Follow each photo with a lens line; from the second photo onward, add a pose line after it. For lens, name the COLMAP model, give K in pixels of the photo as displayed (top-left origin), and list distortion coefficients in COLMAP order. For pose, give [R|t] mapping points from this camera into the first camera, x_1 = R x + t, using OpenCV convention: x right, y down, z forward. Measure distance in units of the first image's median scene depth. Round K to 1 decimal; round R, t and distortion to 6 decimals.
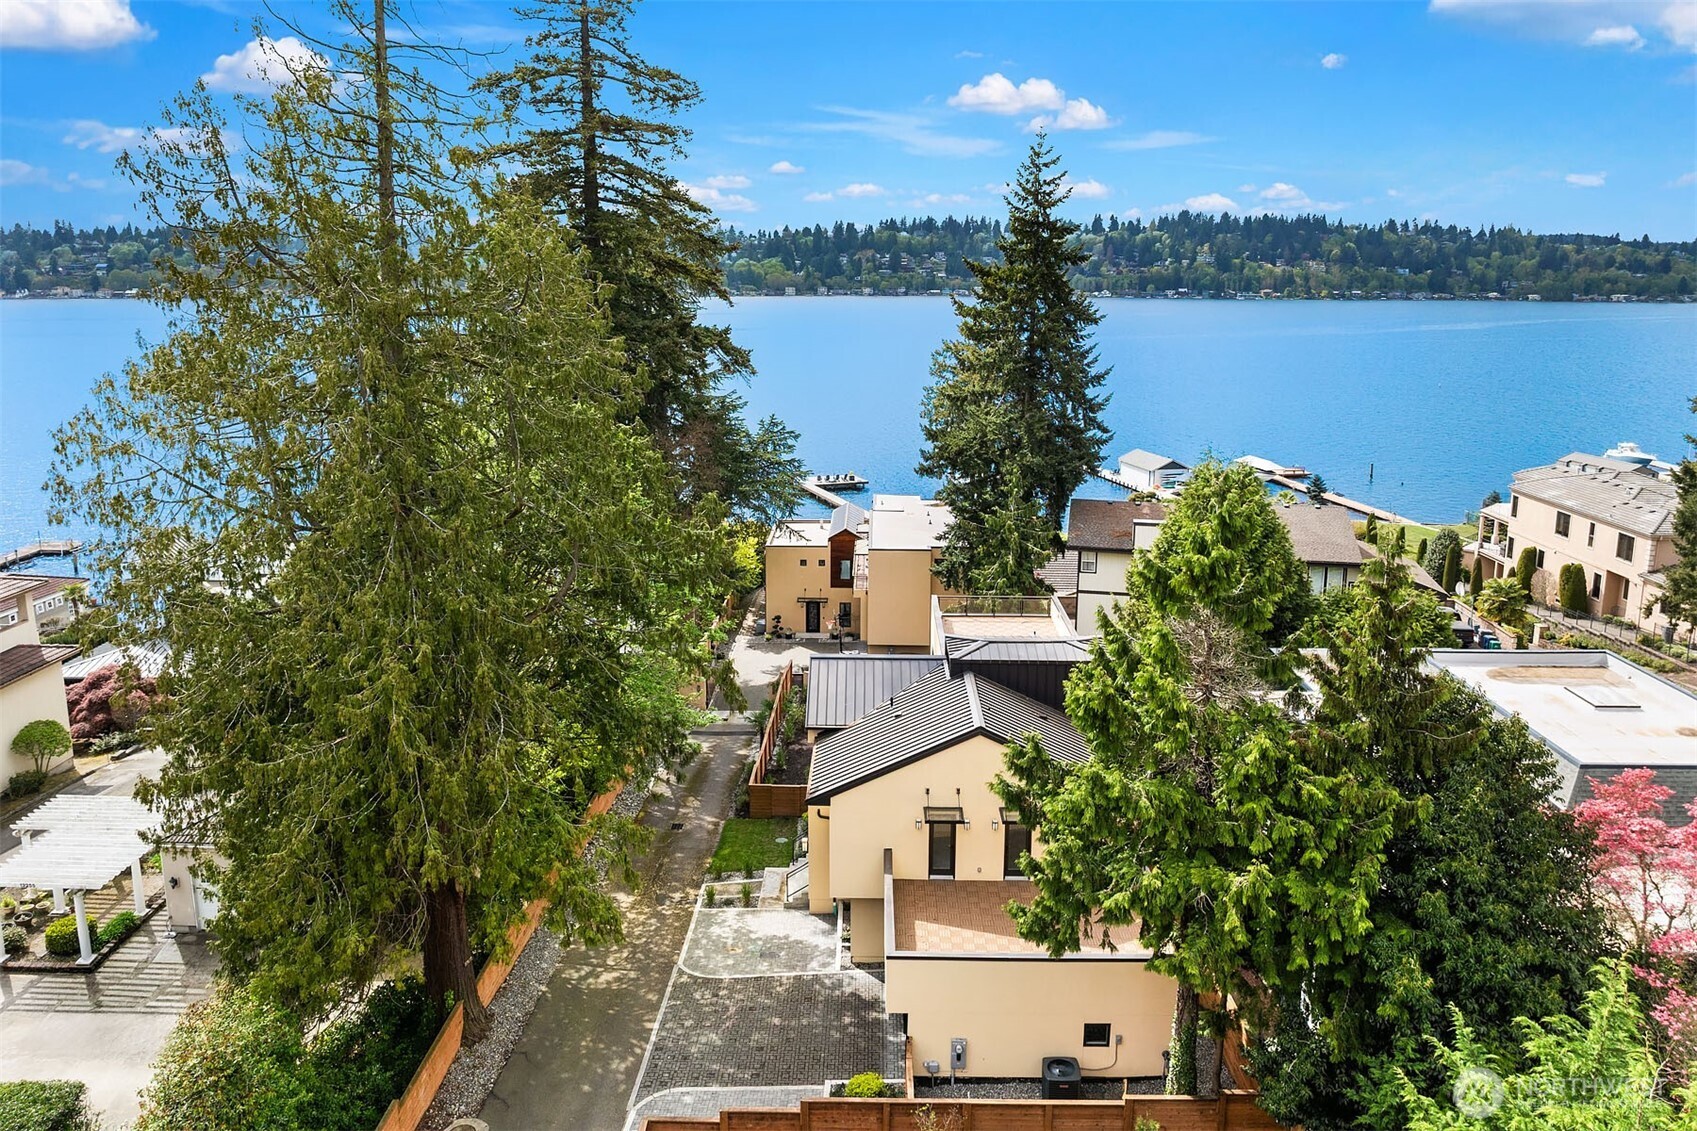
lens RADIAL K [[1197.0, 0, 848.4], [0, 1197.0, 511.4], [0, 0, 1]] dist [-0.032597, -0.000132]
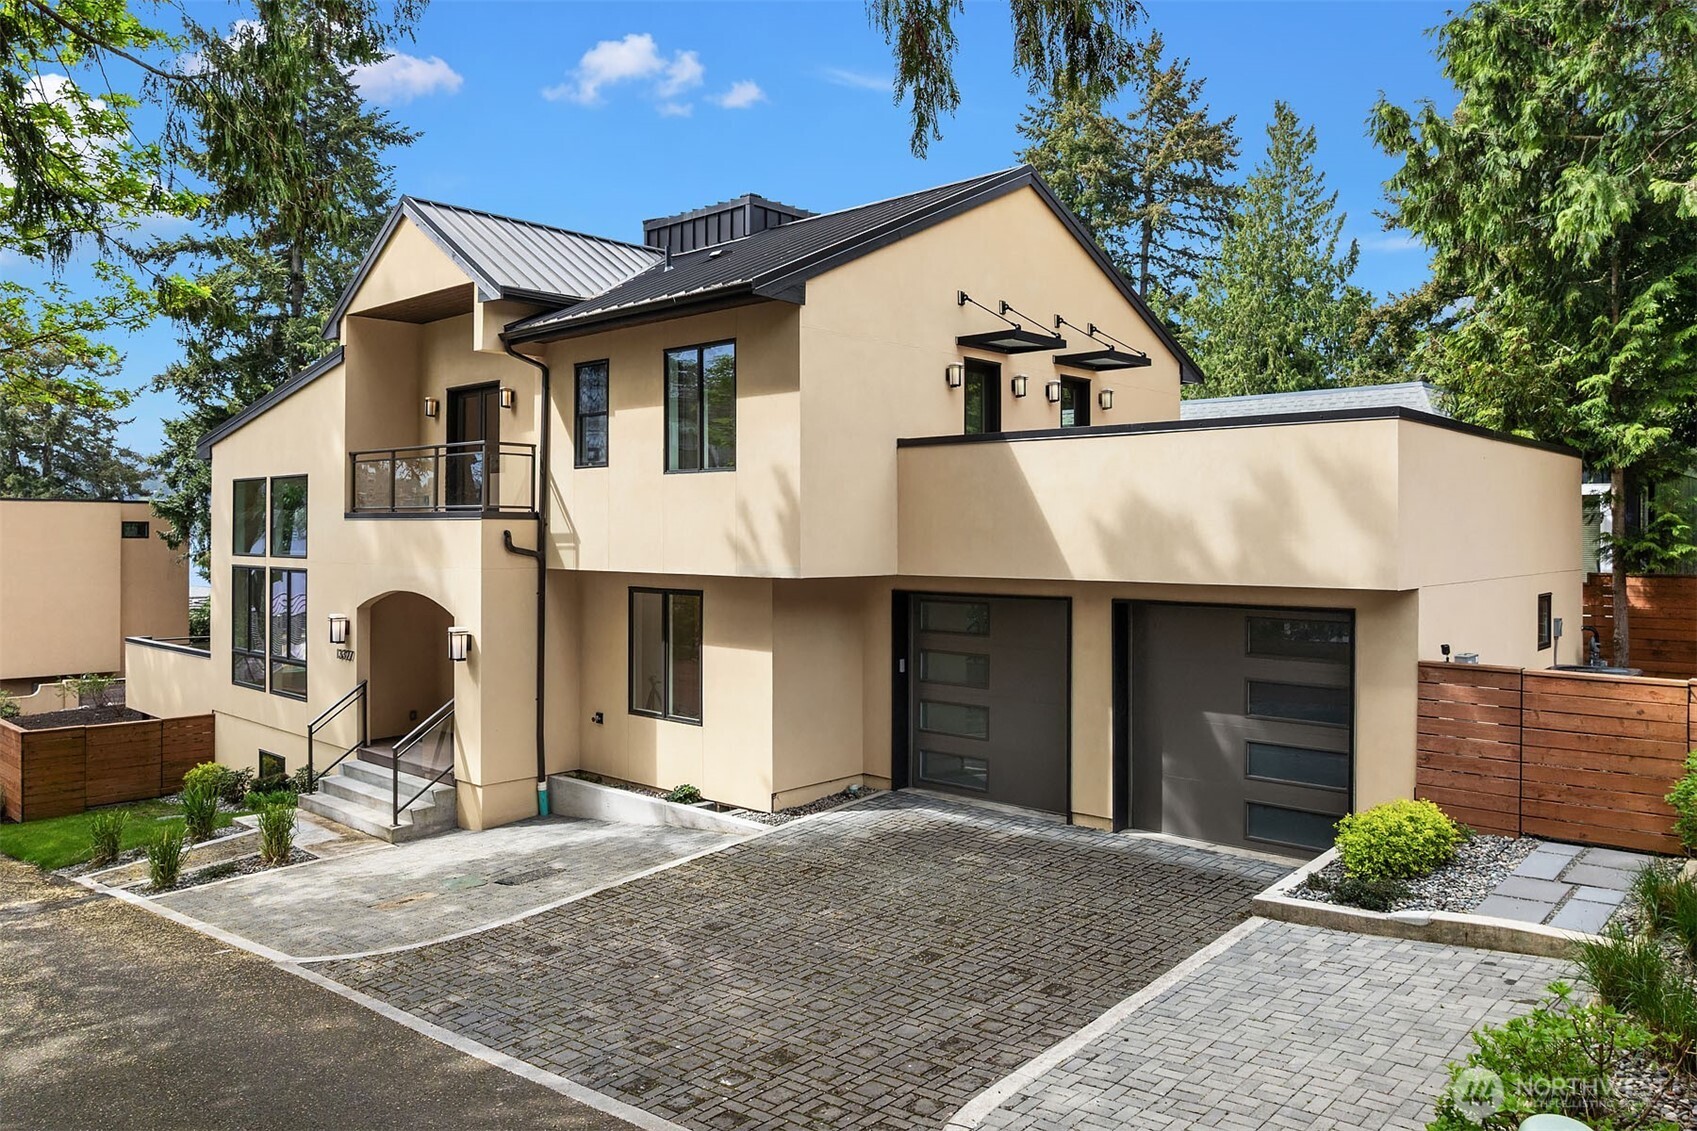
lens RADIAL K [[1205.0, 0, 845.4], [0, 1205.0, 525.0], [0, 0, 1]] dist [-0.024068, 0.000017]
pose [[0.657615, 0.006930, 0.753322, -0.253591], [0.141510, 0.981022, -0.132556, 0.319515], [-0.739944, 0.193773, 0.644154, 0.668830]]
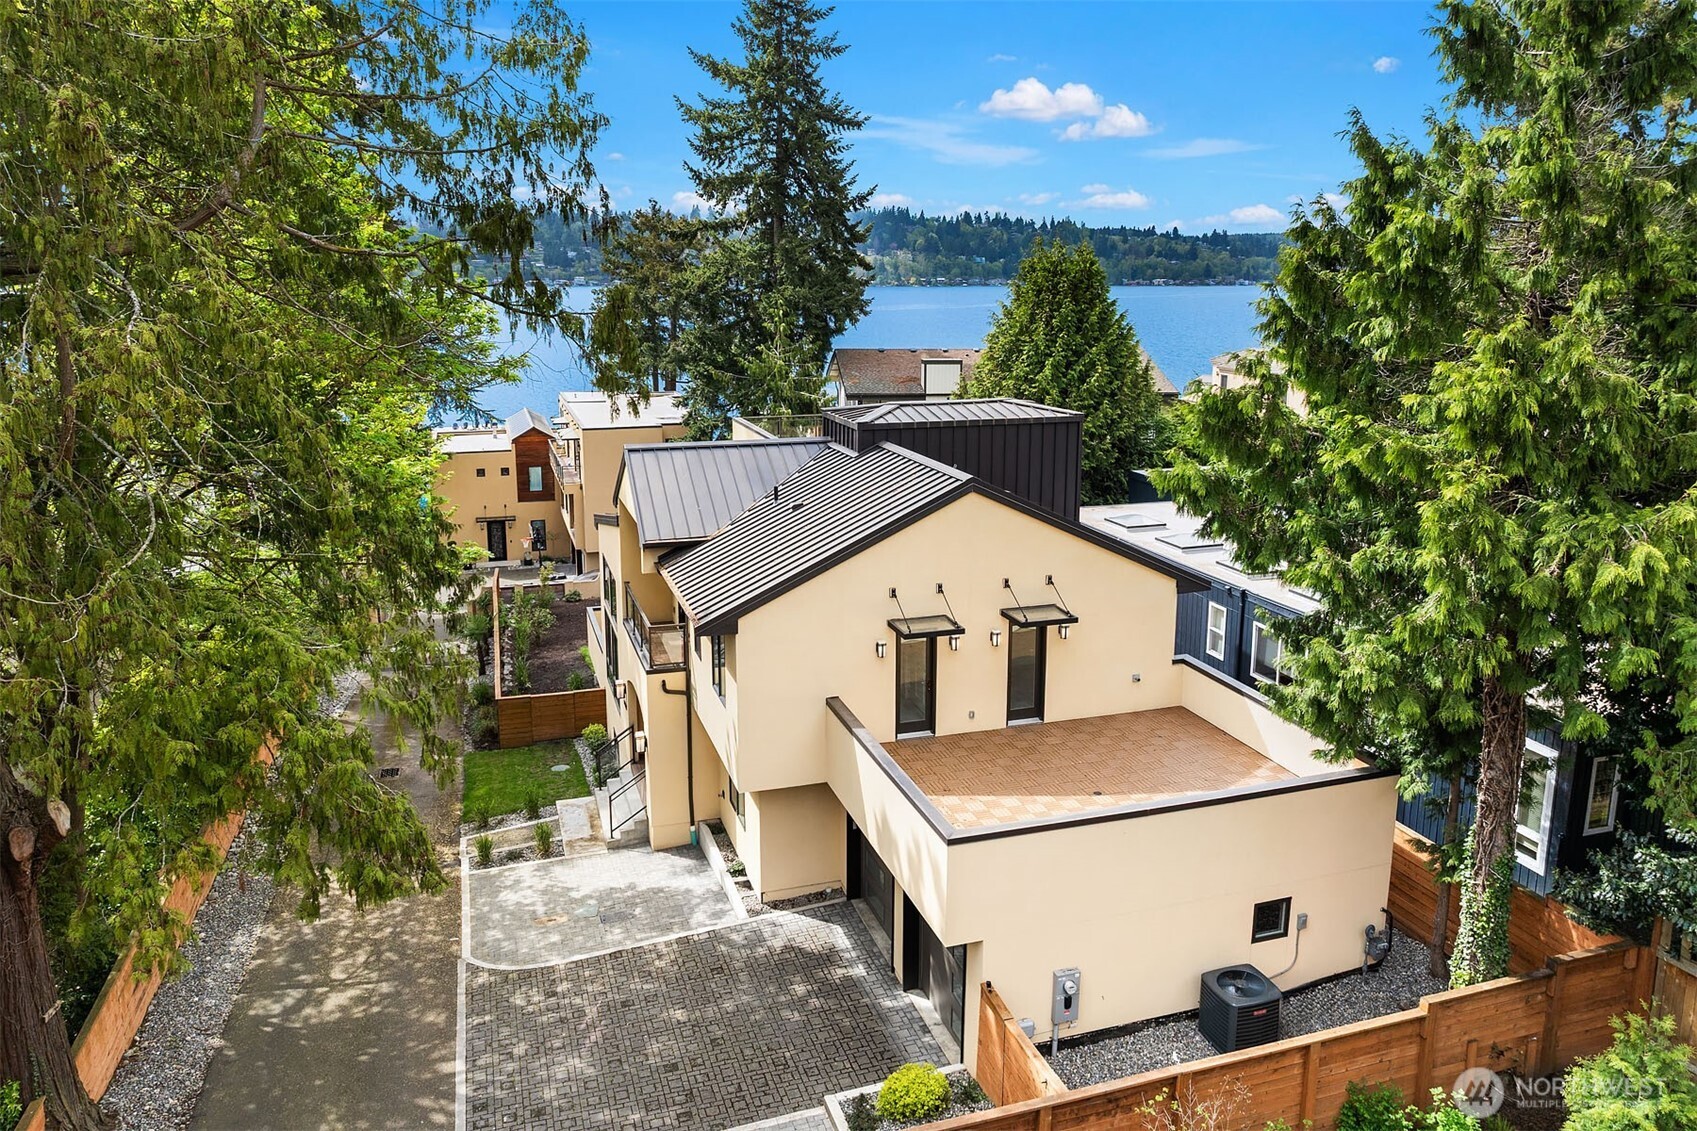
lens RADIAL K [[1197.0, 0, 848.4], [0, 1197.0, 511.4], [0, 0, 1]] dist [-0.032597, -0.000132]
pose [[0.946592, -0.063432, 0.316133, -0.127991], [0.062526, 0.997958, 0.013019, 0.159969], [-0.316313, 0.007443, 0.948626, 0.372777]]
